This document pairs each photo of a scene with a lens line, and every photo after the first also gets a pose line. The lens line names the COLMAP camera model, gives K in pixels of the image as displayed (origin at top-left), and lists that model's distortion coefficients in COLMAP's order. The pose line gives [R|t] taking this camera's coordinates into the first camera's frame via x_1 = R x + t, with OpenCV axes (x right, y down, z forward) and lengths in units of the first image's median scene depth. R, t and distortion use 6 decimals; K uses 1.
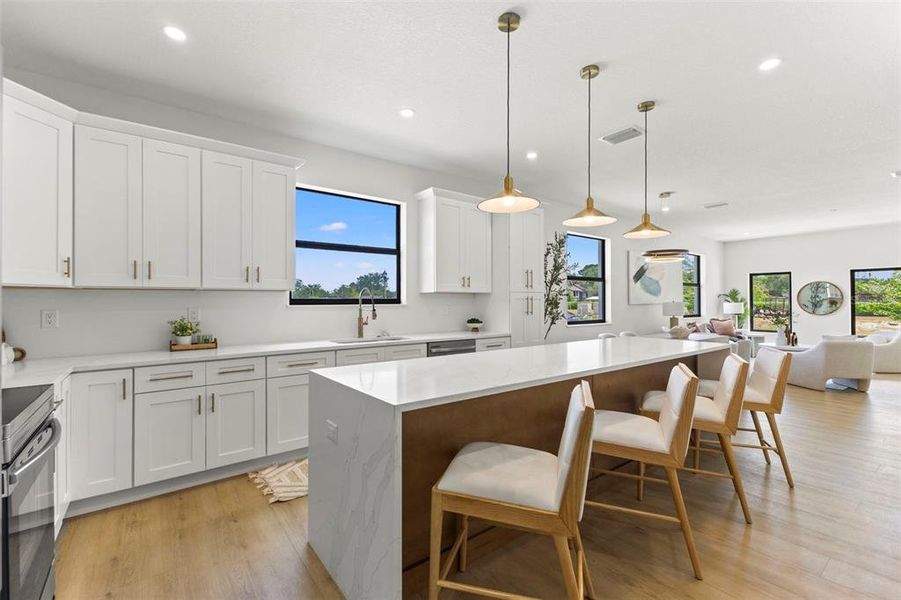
lens RADIAL K [[390.9, 0, 456.5], [0, 390.9, 297.5], [0, 0, 1]] dist [0.005527, -0.001152]
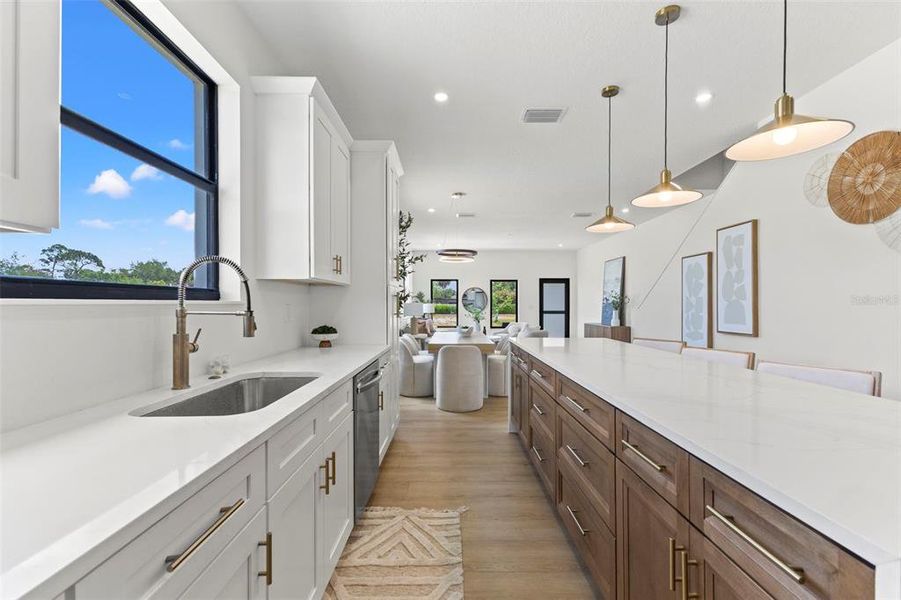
lens RADIAL K [[390.9, 0, 445.0], [0, 390.9, 299.1], [0, 0, 1]] dist [0.005527, -0.001152]
pose [[0.621999, 0.012496, 0.782918, -0.210695], [-0.010072, 0.999918, -0.007957, 0.009880], [-0.782953, -0.002936, 0.622074, 0.313567]]
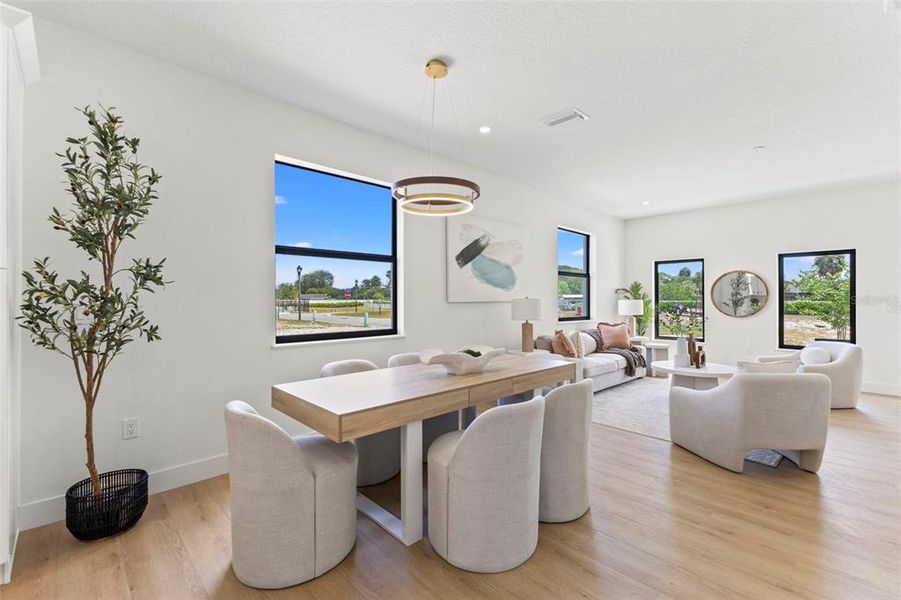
lens RADIAL K [[390.9, 0, 455.8], [0, 390.9, 296.6], [0, 0, 1]] dist [0.005527, -0.001152]
pose [[0.993517, 0.003142, 0.113641, 0.397055], [-0.003621, 0.999985, 0.004010, 0.006120], [-0.113627, -0.004395, 0.993514, 0.418939]]
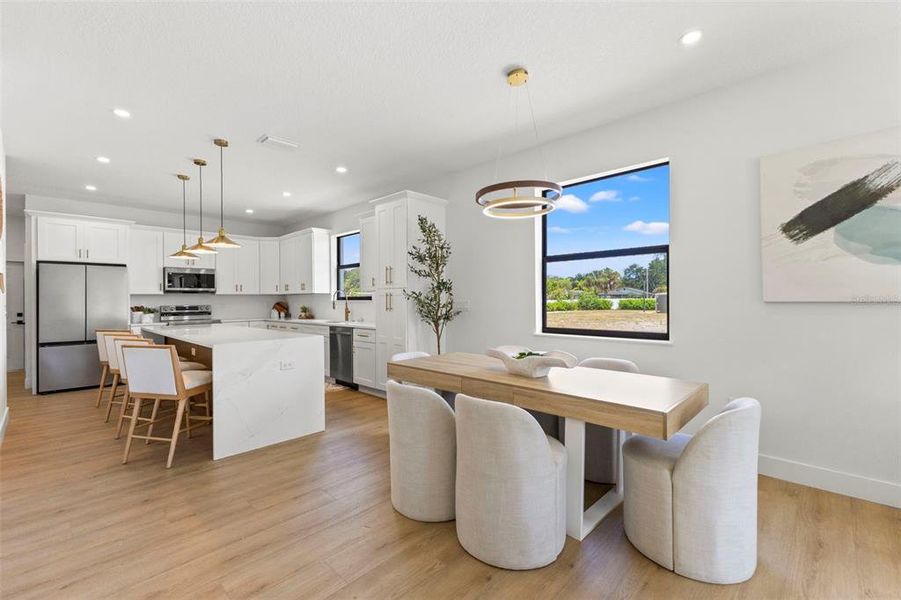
lens RADIAL K [[390.9, 0, 455.1], [0, 390.9, 299.0], [0, 0, 1]] dist [0.005527, -0.001152]
pose [[0.146014, 0.000732, -0.989282, 0.793256], [0.018367, 0.999825, 0.003451, 0.008183], [0.989112, -0.018674, 0.145975, 0.667065]]
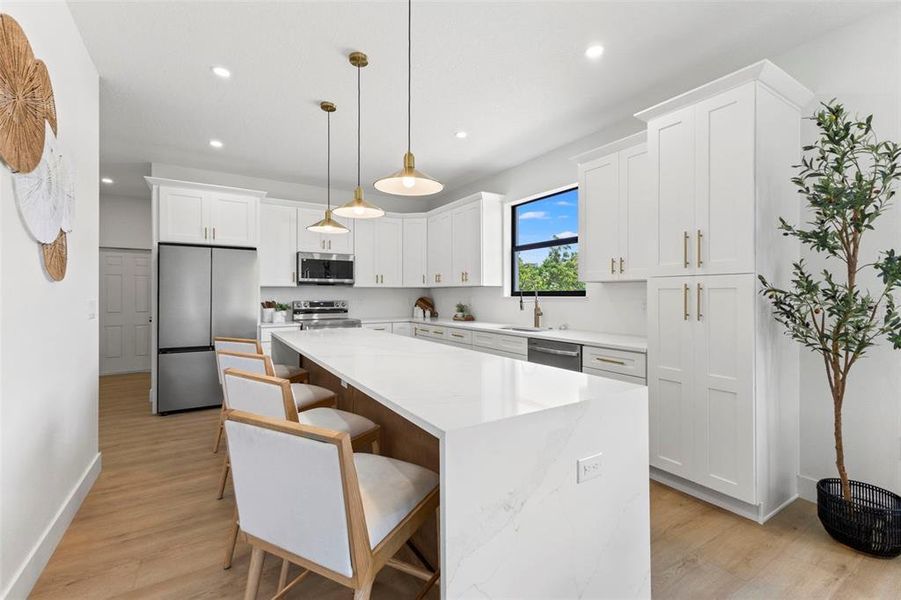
lens RADIAL K [[390.9, 0, 450.9], [0, 390.9, 293.4], [0, 0, 1]] dist [0.005527, -0.001152]
pose [[-0.104043, -0.000150, -0.994573, 0.472637], [0.011516, 0.999933, -0.001356, 0.004551], [0.994506, -0.011594, -0.104034, 0.482859]]
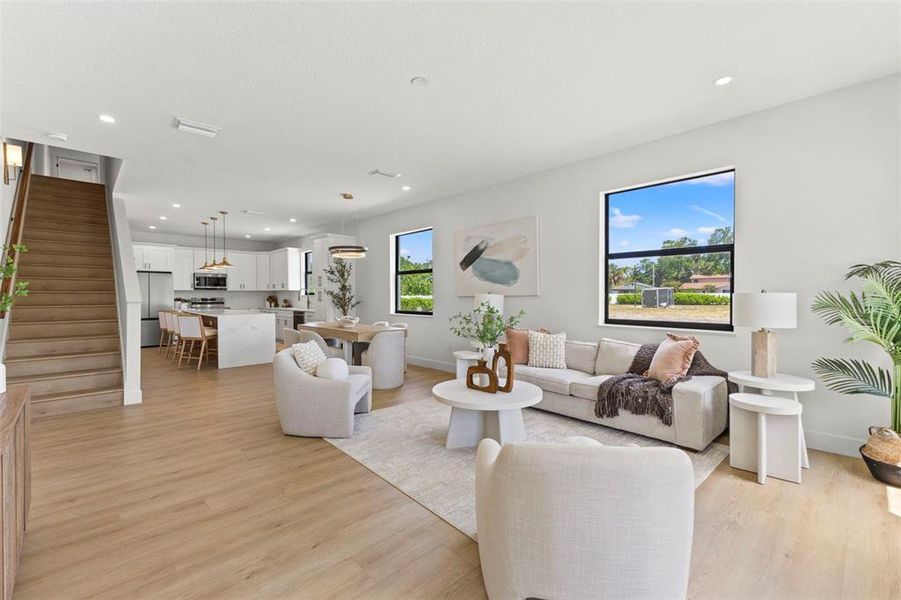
lens RADIAL K [[390.9, 0, 456.3], [0, 390.9, 299.0], [0, 0, 1]] dist [0.005527, -0.001152]
pose [[0.101885, 0.015438, -0.994676, 1.314427], [0.015667, 0.999731, 0.017121, 0.009108], [0.994673, -0.017328, 0.101616, 0.937262]]
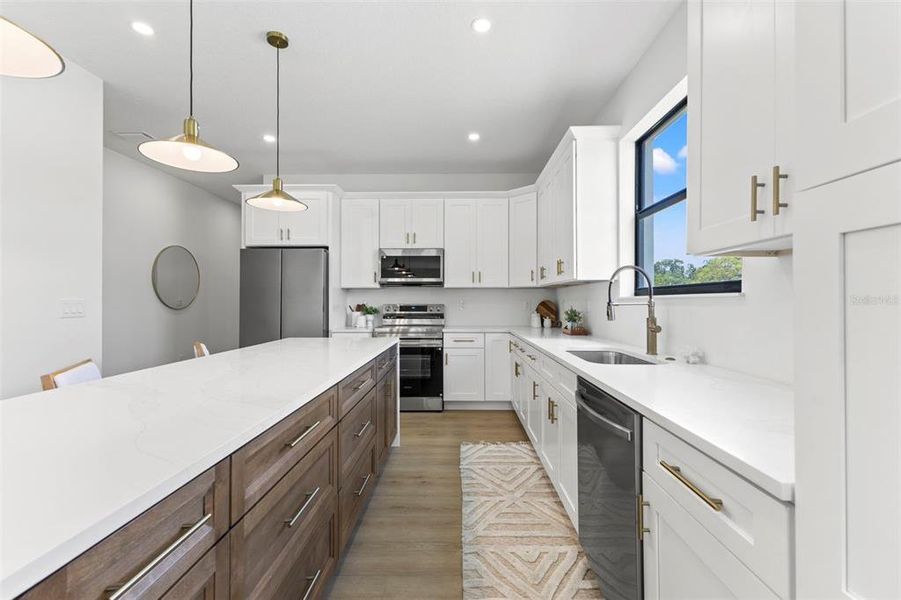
lens RADIAL K [[390.9, 0, 454.8], [0, 390.9, 299.5], [0, 0, 1]] dist [0.005527, -0.001152]
pose [[-0.625919, -0.002769, -0.779883, 0.204873], [0.009961, 0.999884, -0.011545, 0.015742], [0.779824, -0.014994, -0.625819, 0.624260]]
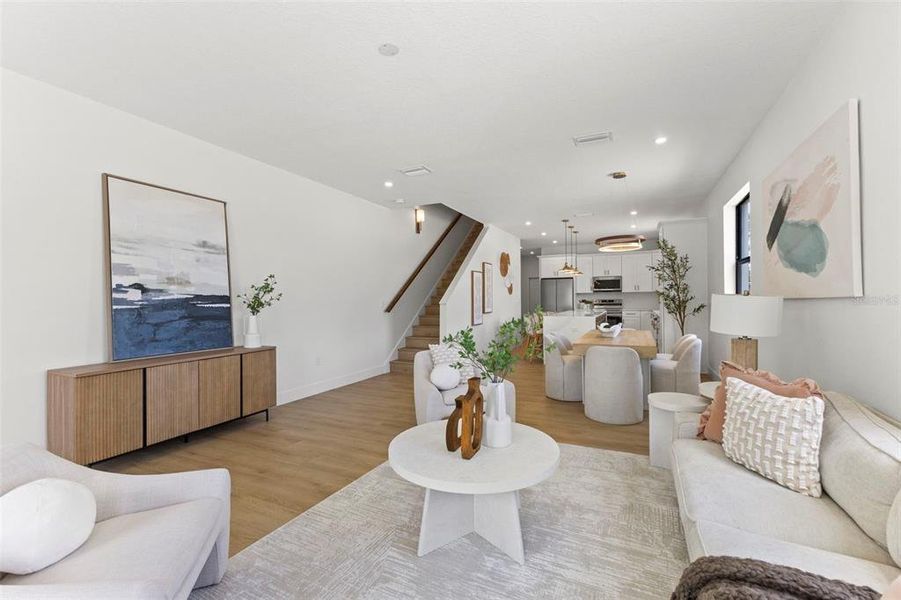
lens RADIAL K [[390.9, 0, 451.4], [0, 390.9, 296.7], [0, 0, 1]] dist [0.005527, -0.001152]
pose [[-0.891001, 0.011291, -0.453861, 1.012876], [0.020285, 0.999682, -0.014954, 0.015501], [0.453548, -0.022531, -0.890947, 1.276815]]
